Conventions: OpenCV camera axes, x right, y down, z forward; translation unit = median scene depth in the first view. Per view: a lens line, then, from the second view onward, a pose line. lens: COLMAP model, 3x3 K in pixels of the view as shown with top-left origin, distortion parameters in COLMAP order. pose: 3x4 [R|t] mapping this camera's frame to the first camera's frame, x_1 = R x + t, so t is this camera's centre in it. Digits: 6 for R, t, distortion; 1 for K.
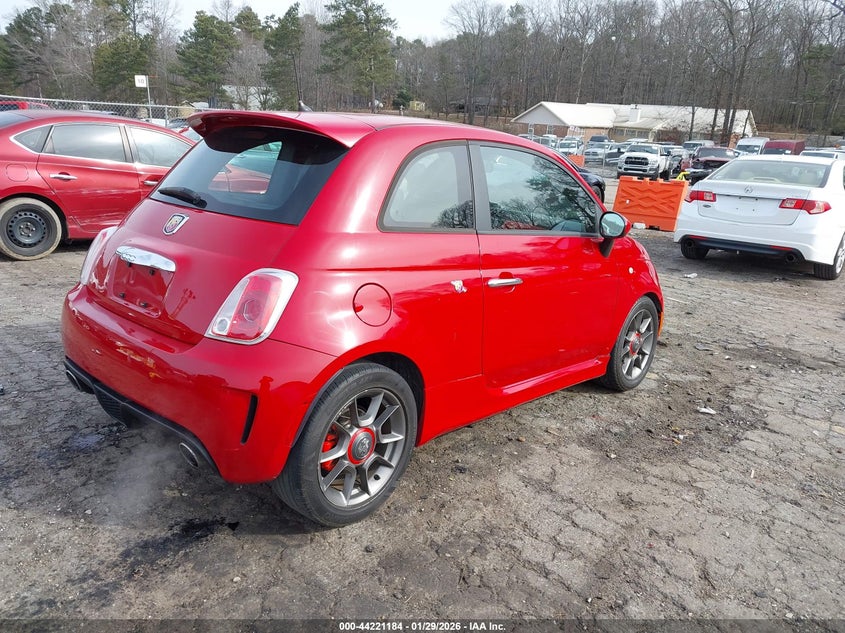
lens RADIAL K [[696.1, 0, 412.6], [0, 696.1, 315.6], [0, 0, 1]] dist [0.037453, 0.000182]
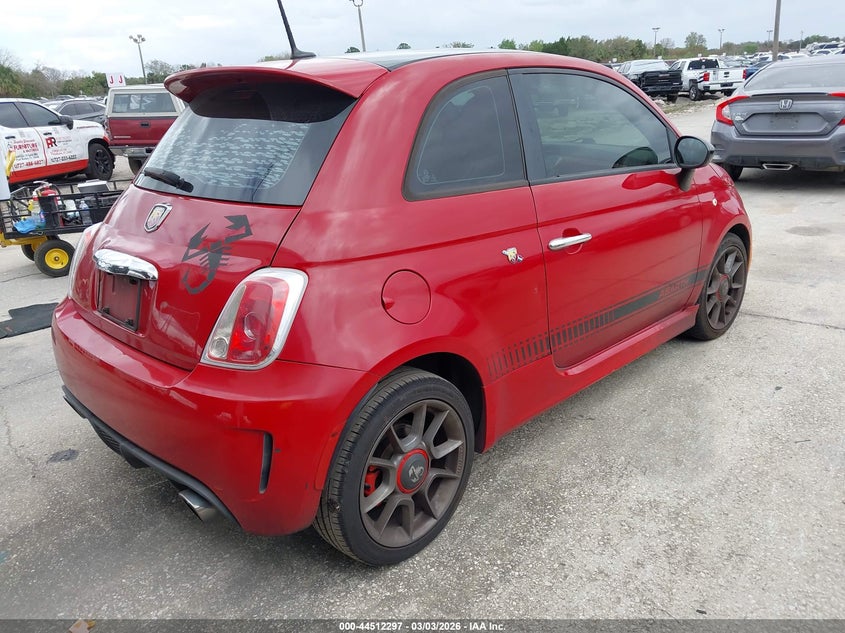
lens RADIAL K [[696.1, 0, 412.6], [0, 696.1, 315.6], [0, 0, 1]] dist [0.037453, 0.000182]
pose [[0.992331, -0.104721, -0.065669, -0.002400], [0.109357, 0.991429, 0.071487, -0.042630], [0.057620, -0.078120, 0.995277, 0.198054]]
